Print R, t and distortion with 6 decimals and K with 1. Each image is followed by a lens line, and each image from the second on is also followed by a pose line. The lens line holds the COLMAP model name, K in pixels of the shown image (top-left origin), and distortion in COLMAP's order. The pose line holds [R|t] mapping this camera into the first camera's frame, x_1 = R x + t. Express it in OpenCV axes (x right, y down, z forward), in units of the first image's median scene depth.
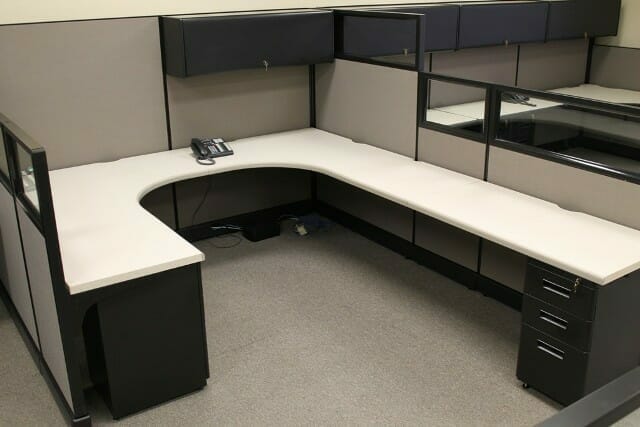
lens RADIAL K [[664.7, 0, 320.0], [0, 664.7, 213.5], [0, 0, 1]] dist [-0.073459, -0.017658]
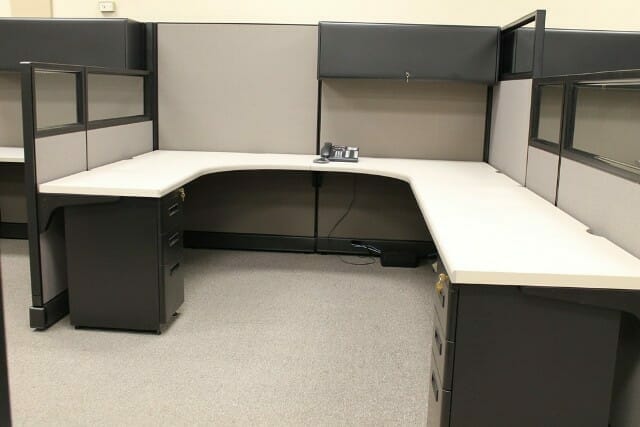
lens RADIAL K [[664.7, 0, 320.0], [0, 664.7, 213.5], [0, 0, 1]] dist [-0.073459, -0.017658]
pose [[0.780589, 0.147429, -0.607409, 0.430431], [-0.244912, 0.966221, -0.080221, 0.075342], [0.575064, 0.211381, 0.790328, 0.212615]]
